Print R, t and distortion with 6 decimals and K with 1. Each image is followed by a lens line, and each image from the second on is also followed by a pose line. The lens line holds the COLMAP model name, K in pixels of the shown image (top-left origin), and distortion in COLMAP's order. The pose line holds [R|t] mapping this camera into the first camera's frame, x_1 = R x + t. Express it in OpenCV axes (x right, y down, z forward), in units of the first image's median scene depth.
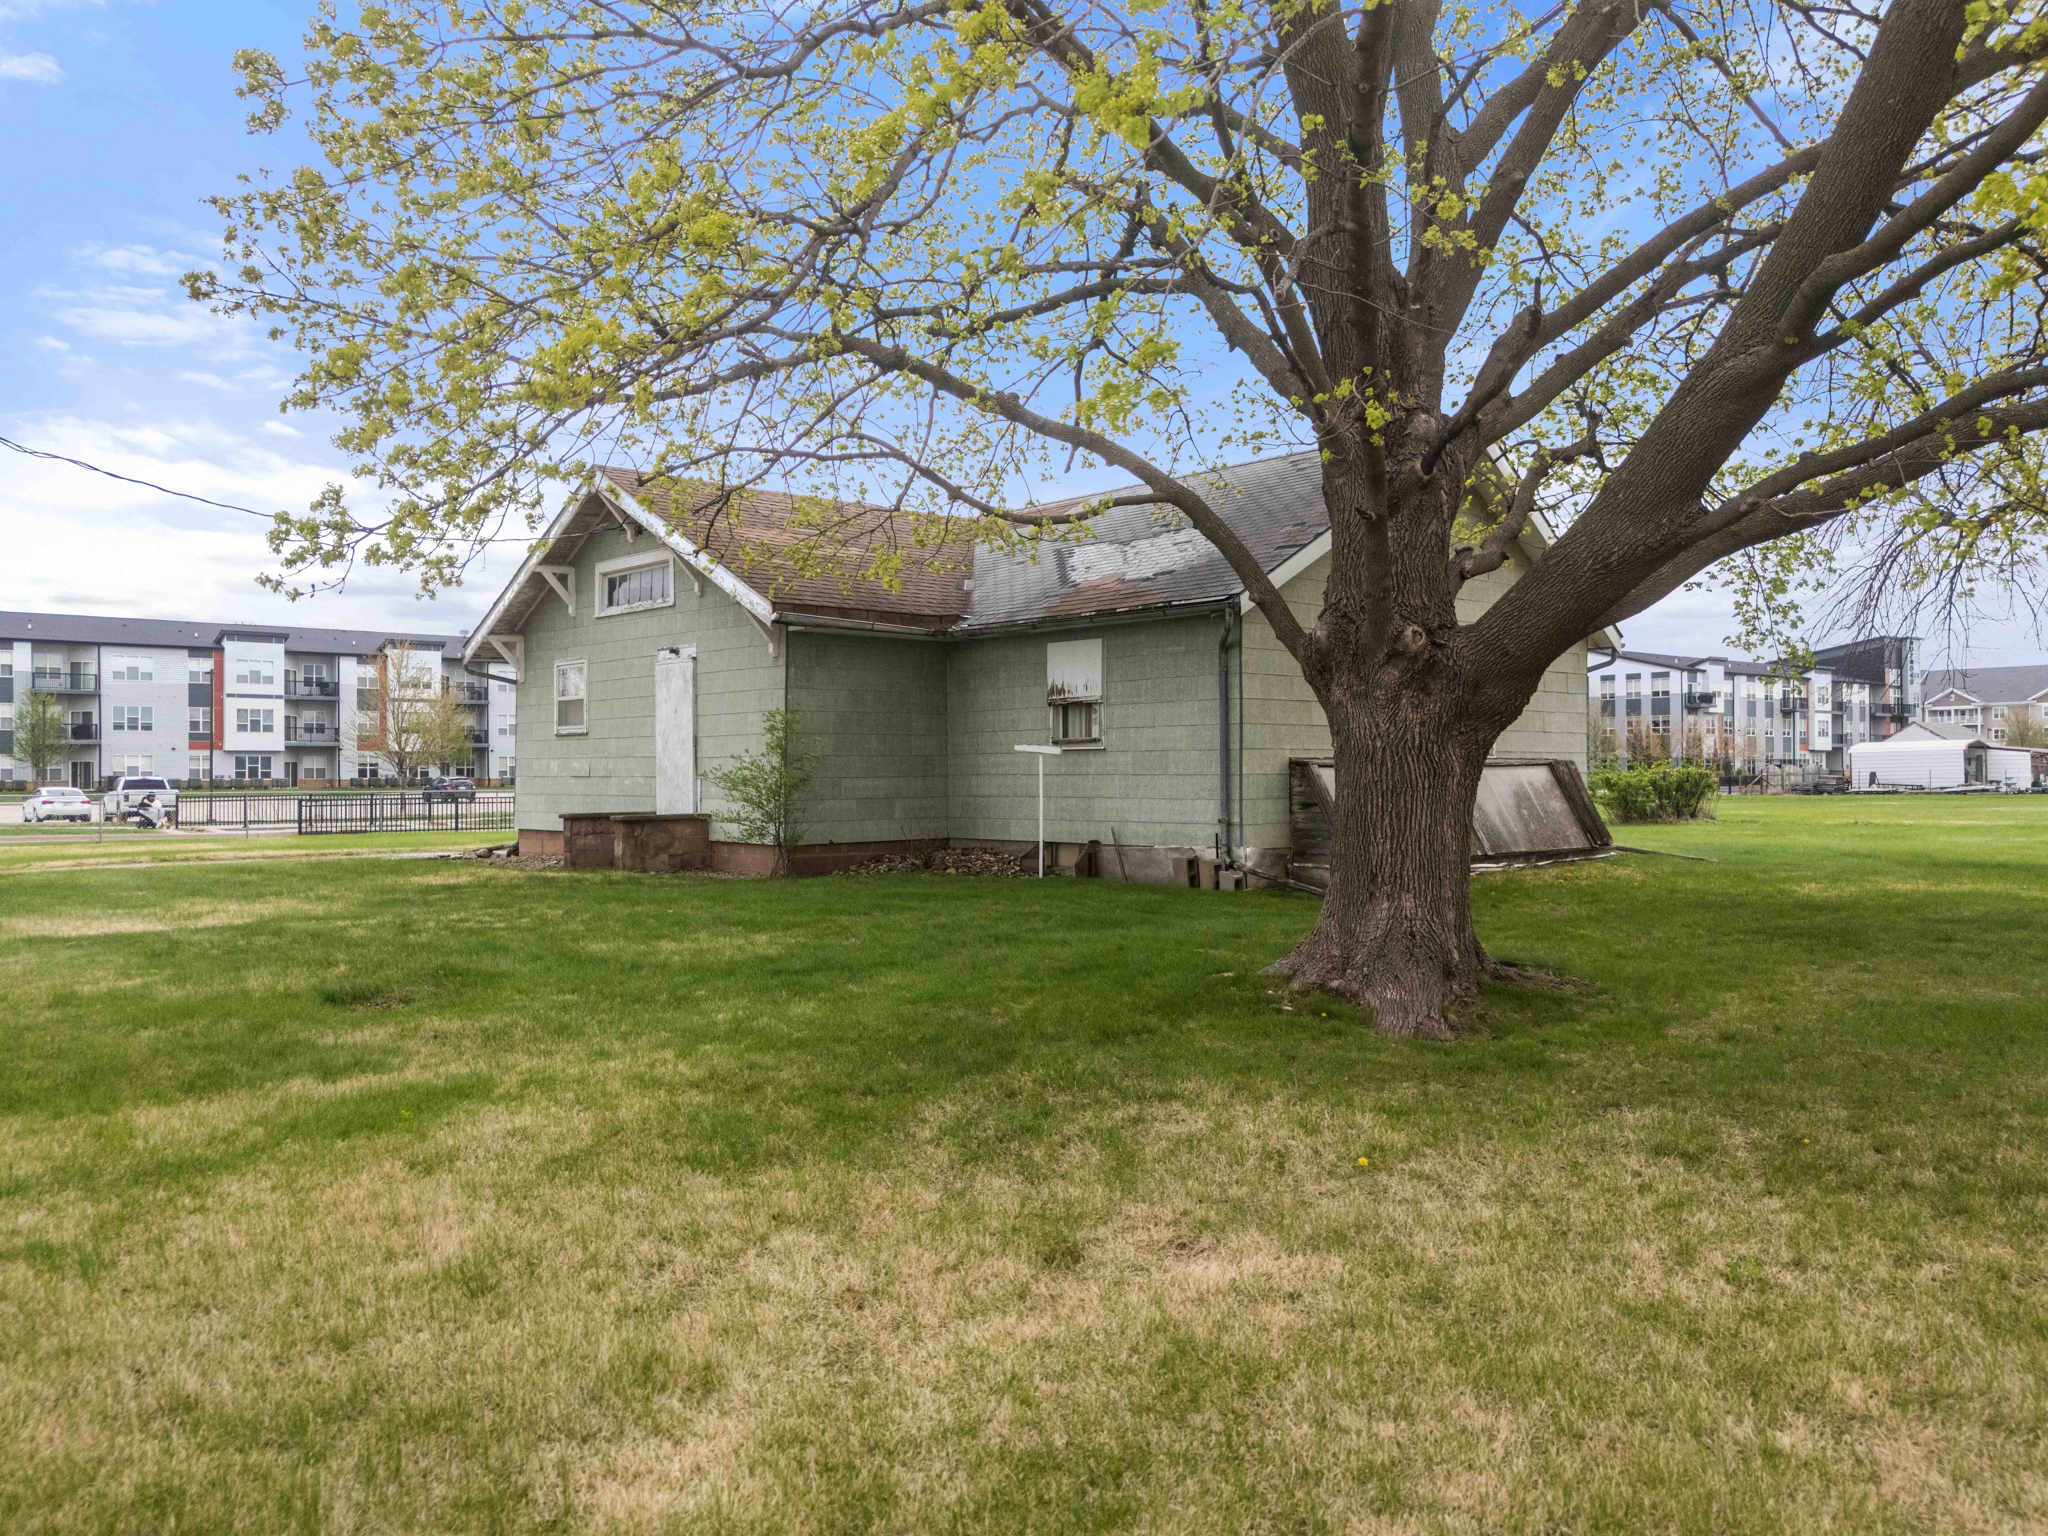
lens RADIAL K [[1500.7, 0, 1031.6], [0, 1500.7, 769.6], [0, 0, 1]] dist [0.075873, -0.070657]
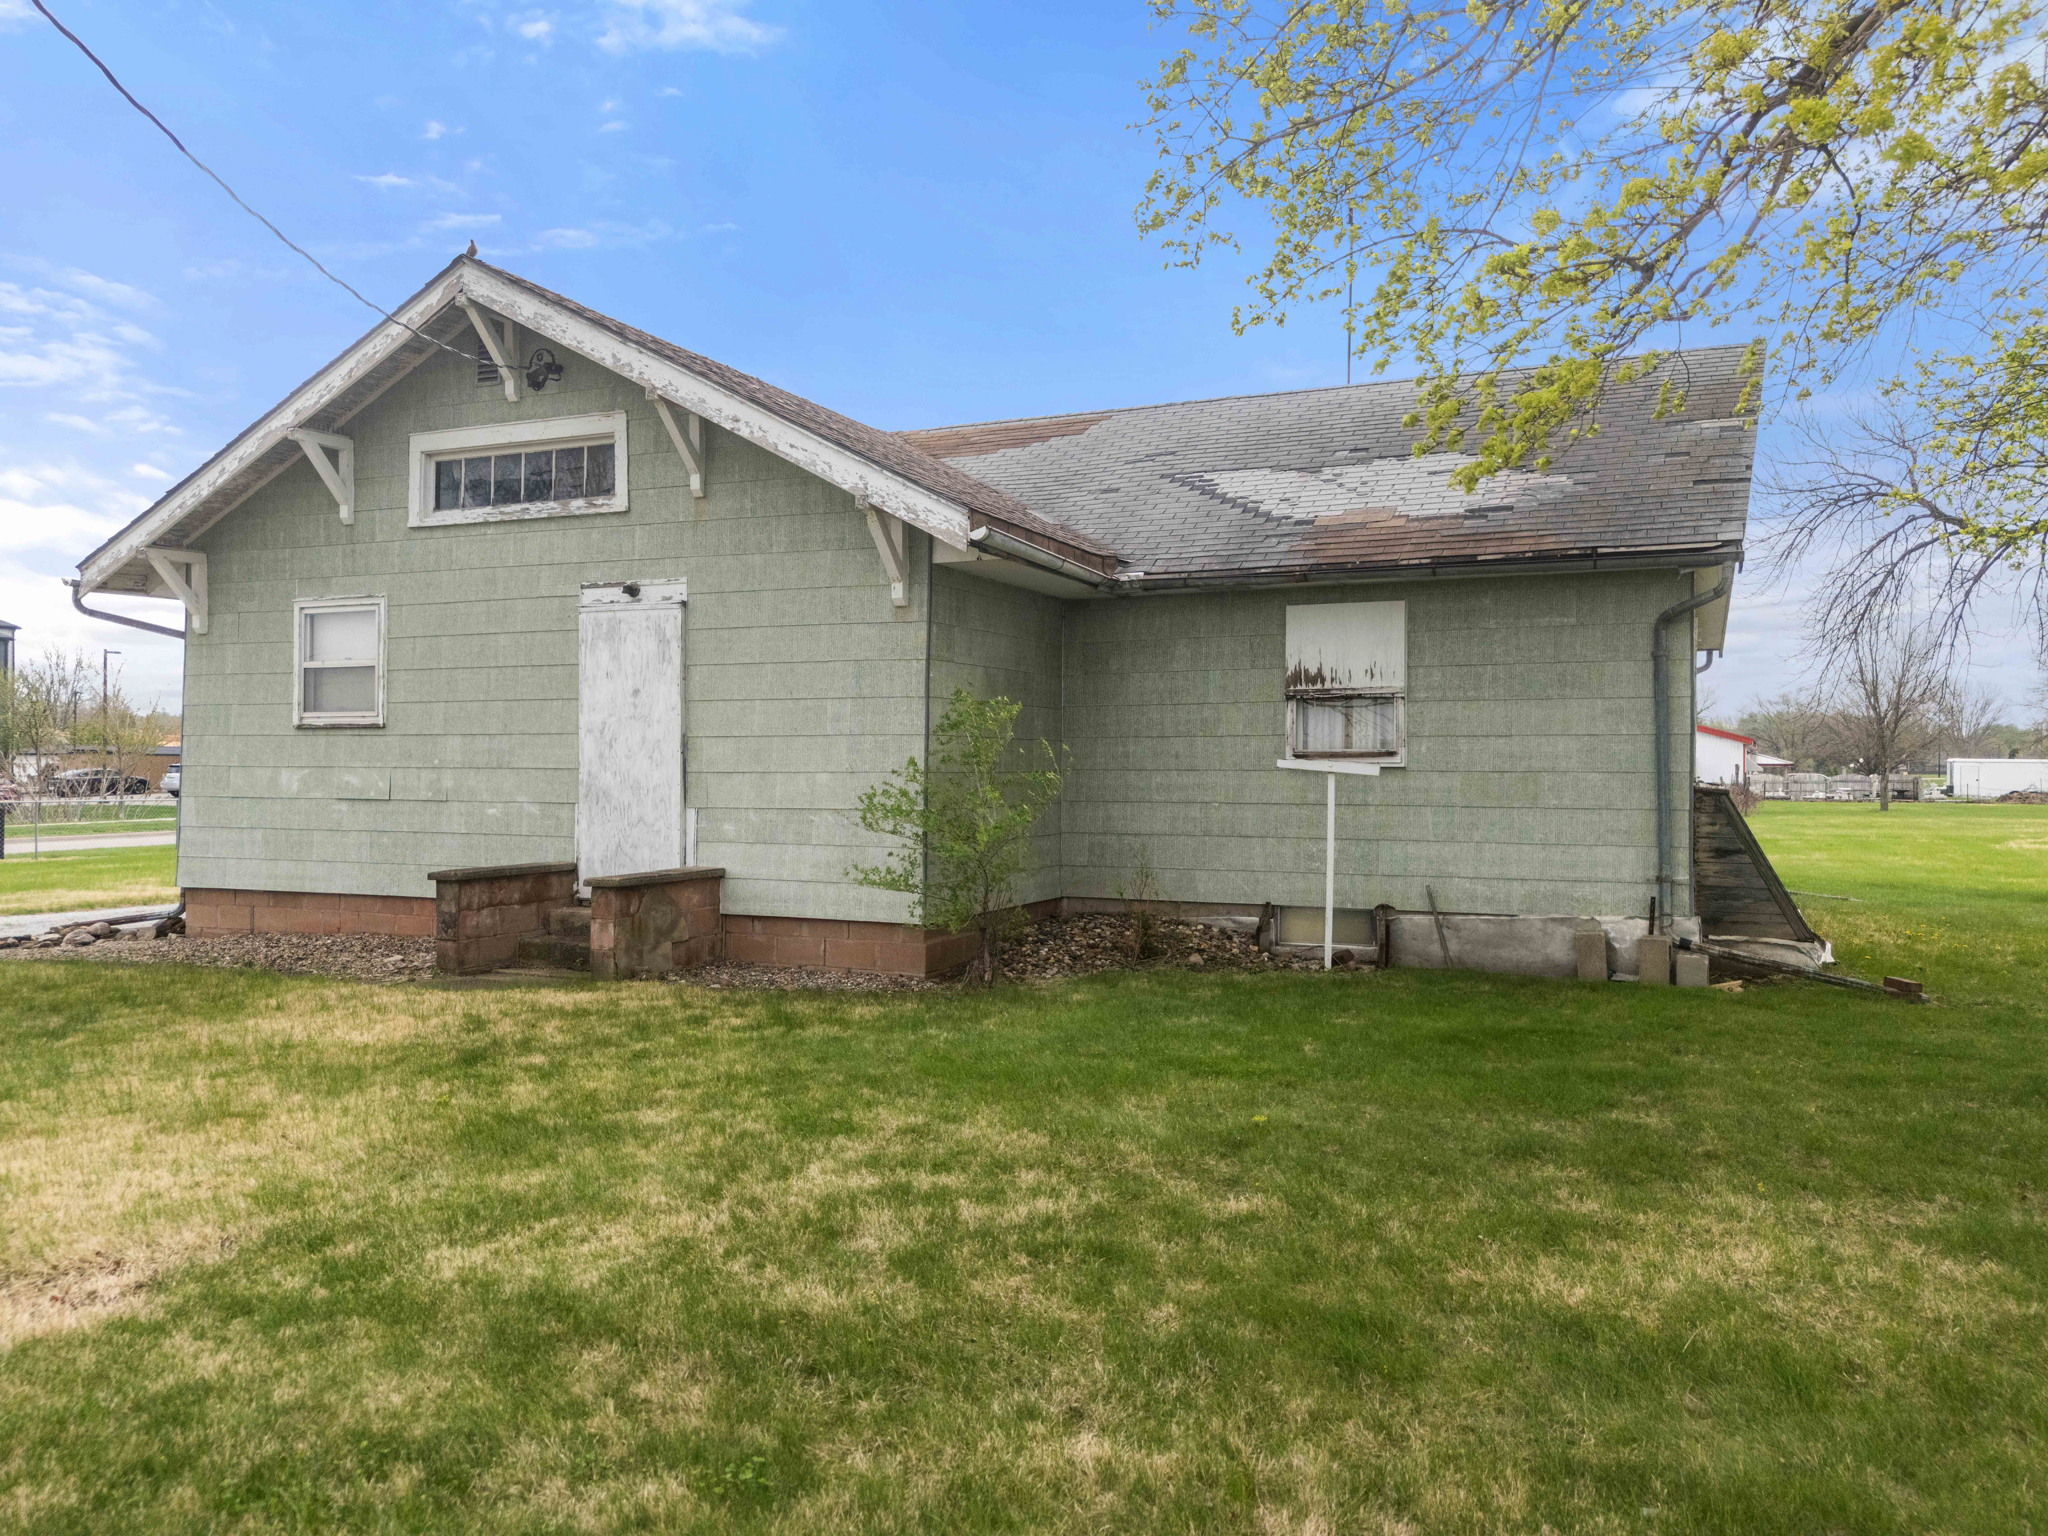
lens RADIAL K [[1500.7, 0, 1019.8], [0, 1500.7, 756.0], [0, 0, 1]] dist [0.075873, -0.070657]
pose [[0.915297, 0.011870, 0.402604, -0.343359], [-0.008623, 0.999914, -0.009878, -0.009587], [-0.402687, 0.005569, 0.915321, 0.412395]]
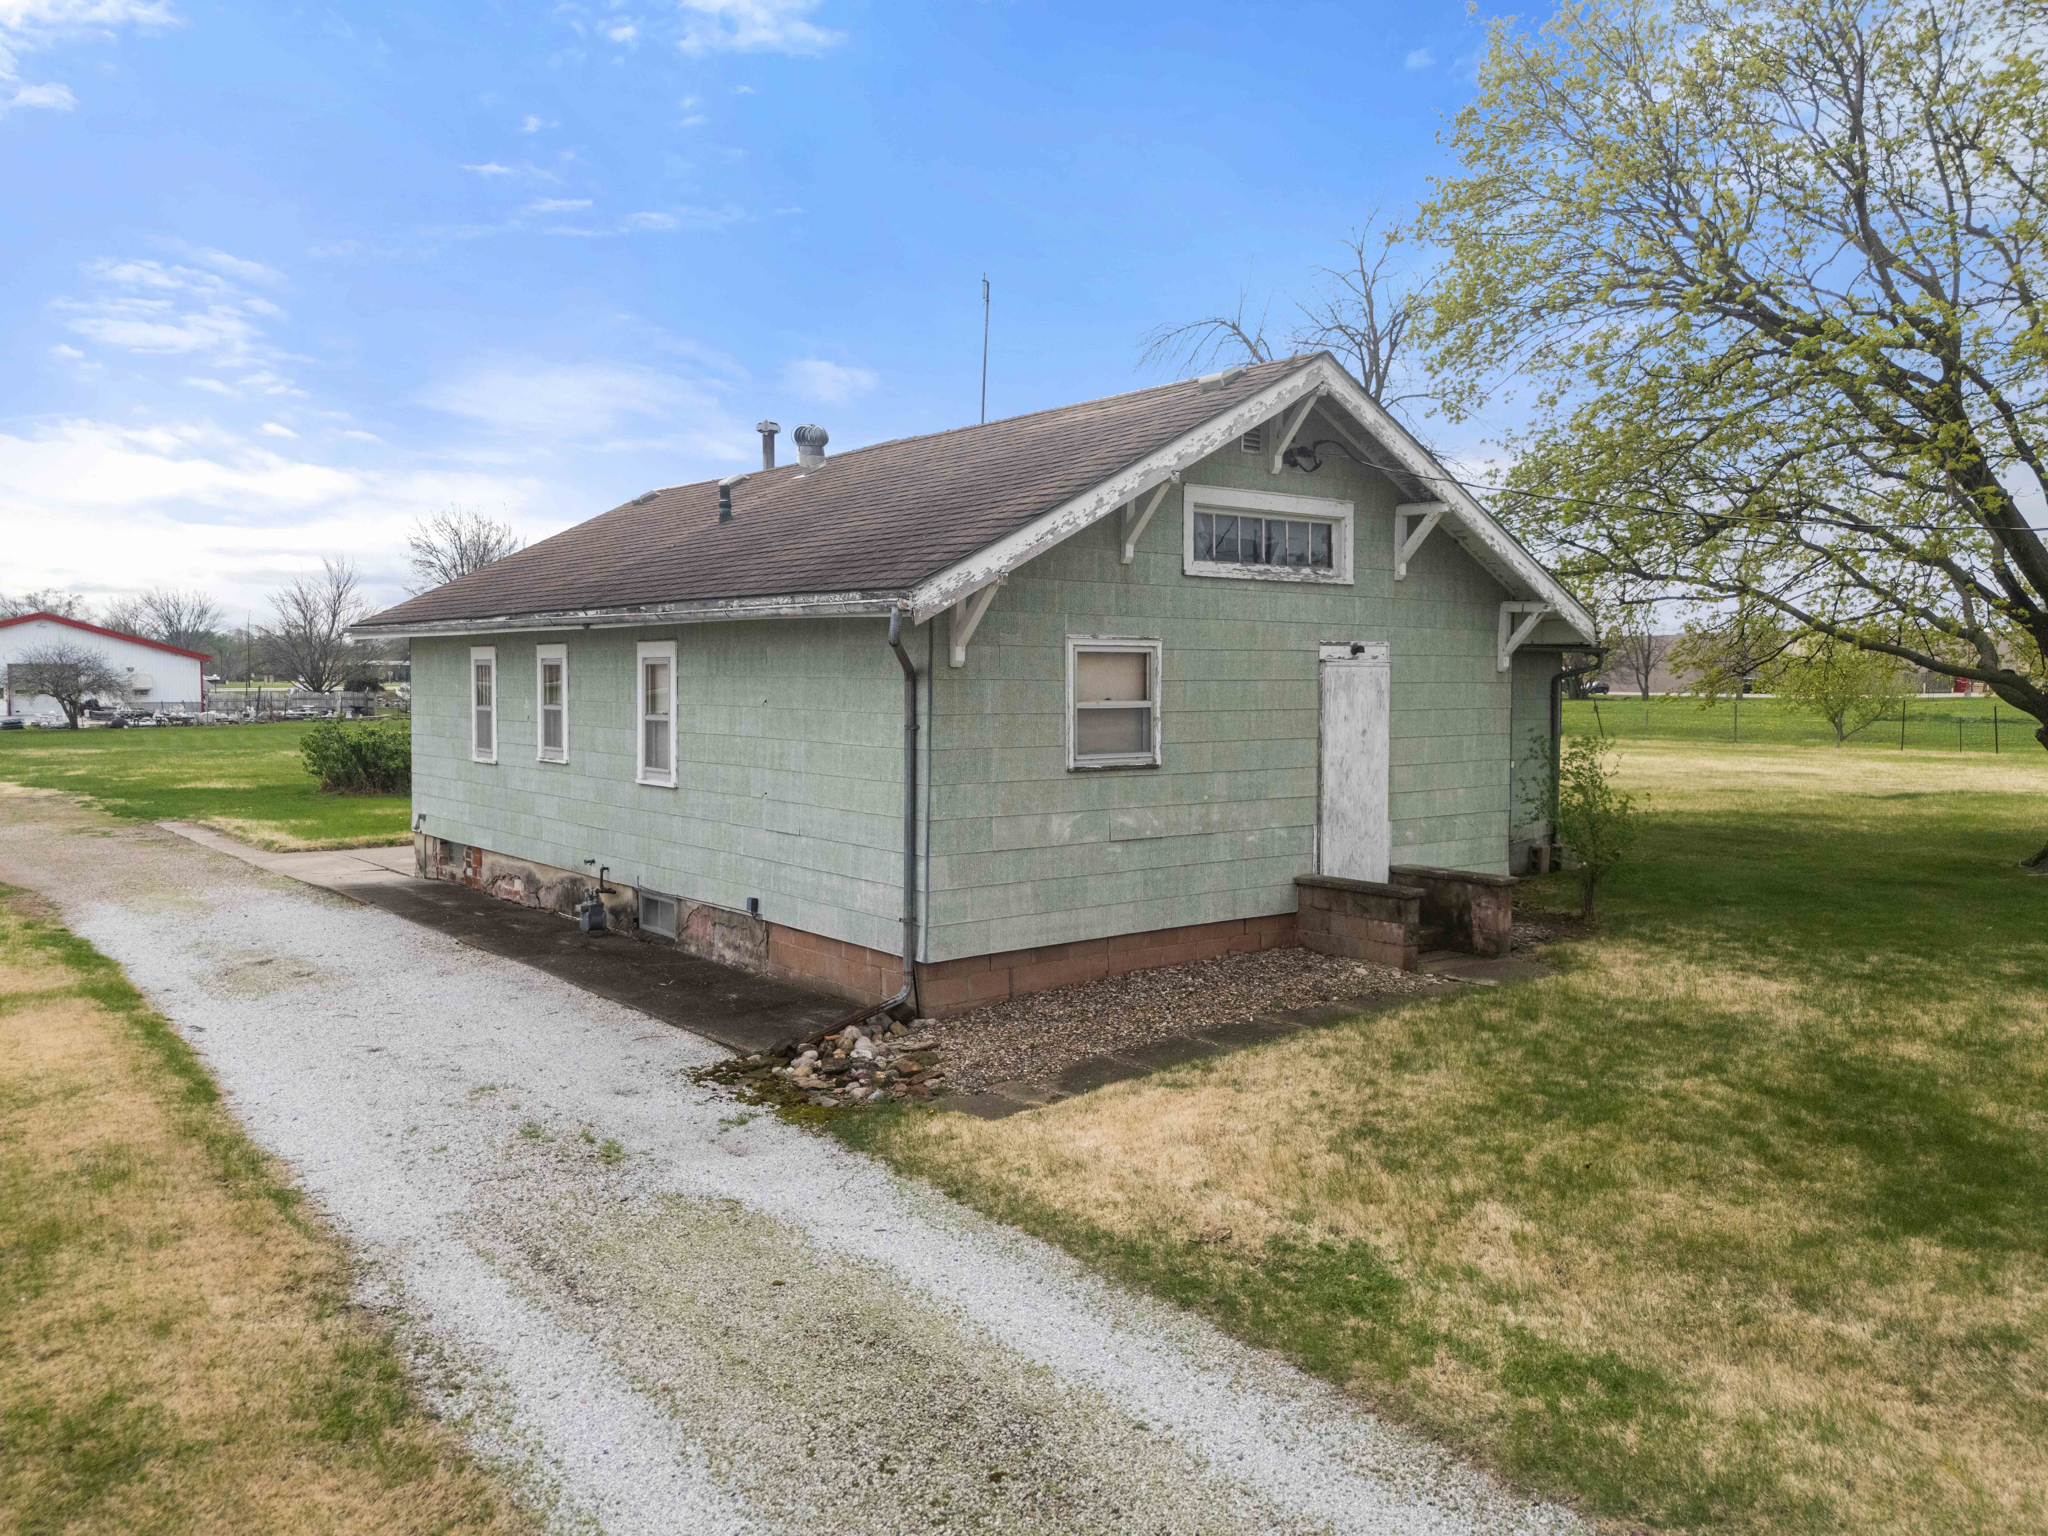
lens RADIAL K [[1500.7, 0, 1018.8], [0, 1500.7, 771.8], [0, 0, 1]] dist [0.075873, -0.070657]
pose [[0.074859, -0.055755, 0.995634, -1.002796], [-0.002191, 0.998424, 0.056076, -0.061665], [-0.997192, -0.006379, 0.074619, 1.139333]]
